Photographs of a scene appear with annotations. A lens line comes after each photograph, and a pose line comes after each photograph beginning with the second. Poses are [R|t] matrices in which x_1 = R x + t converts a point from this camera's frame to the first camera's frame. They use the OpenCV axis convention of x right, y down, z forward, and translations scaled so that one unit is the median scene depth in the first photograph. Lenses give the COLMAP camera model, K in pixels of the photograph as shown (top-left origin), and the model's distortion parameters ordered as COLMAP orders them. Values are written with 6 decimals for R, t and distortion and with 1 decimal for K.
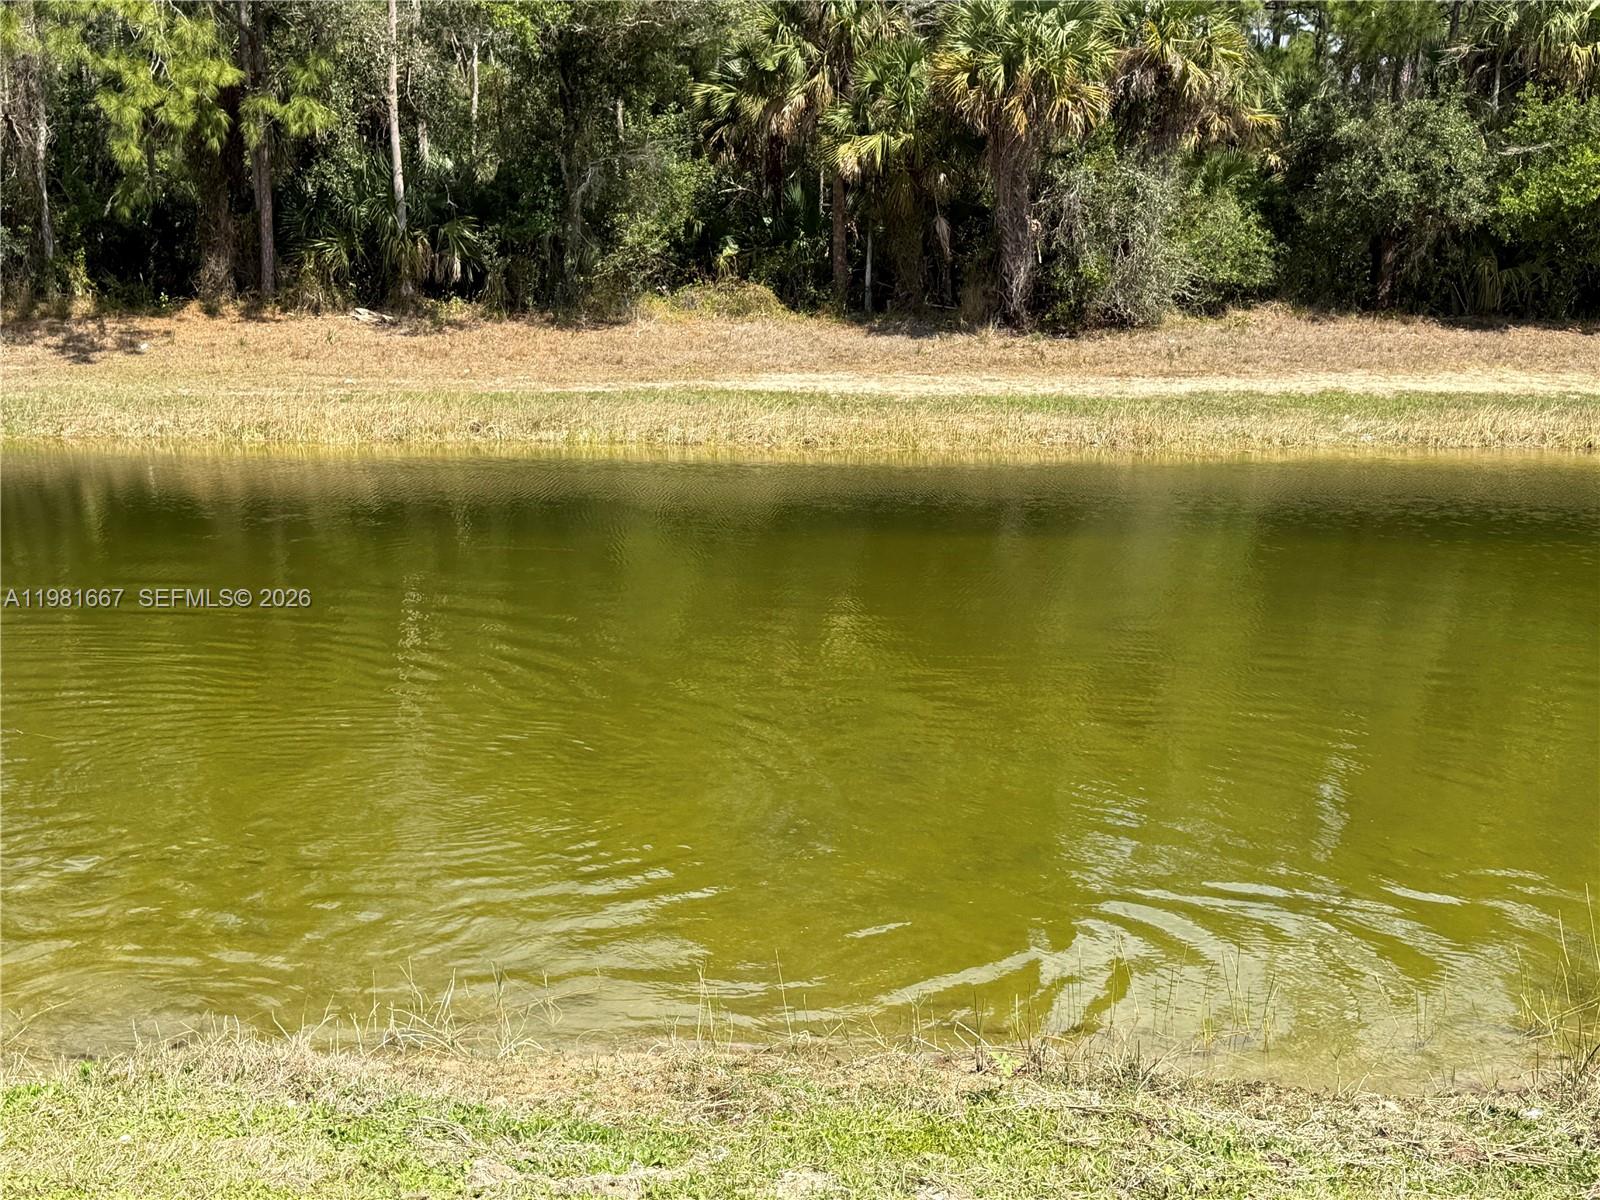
lens RADIAL K [[1912.8, 0, 800.0], [0, 1912.8, 600.0], [0, 0, 1]] dist [0.200884, -0.459713]
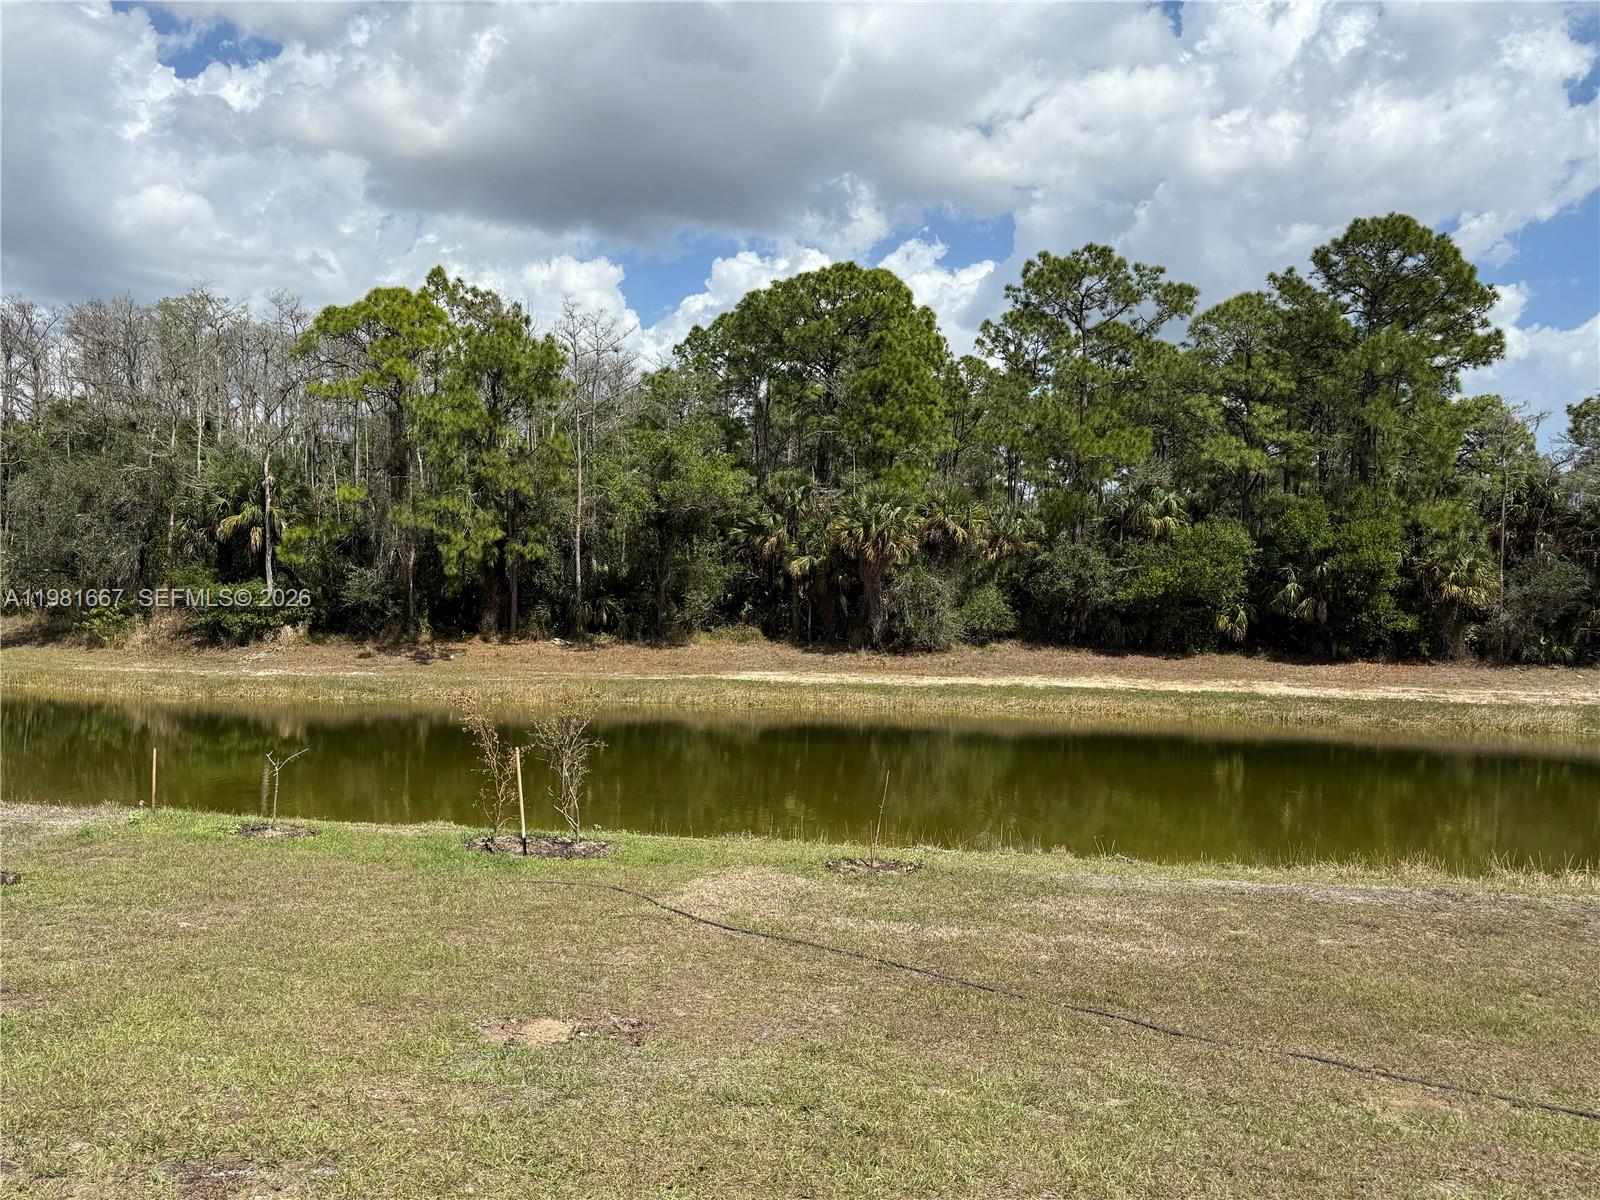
lens RADIAL K [[1332.9, 0, 800.0], [0, 1332.9, 600.0], [0, 0, 1]] dist [0.146188, 0.001721]
pose [[0.996889, 0.009582, -0.078233, 0.143058], [-0.022367, 0.986169, -0.164229, 0.037745], [0.075577, 0.165468, 0.983315, -0.390126]]
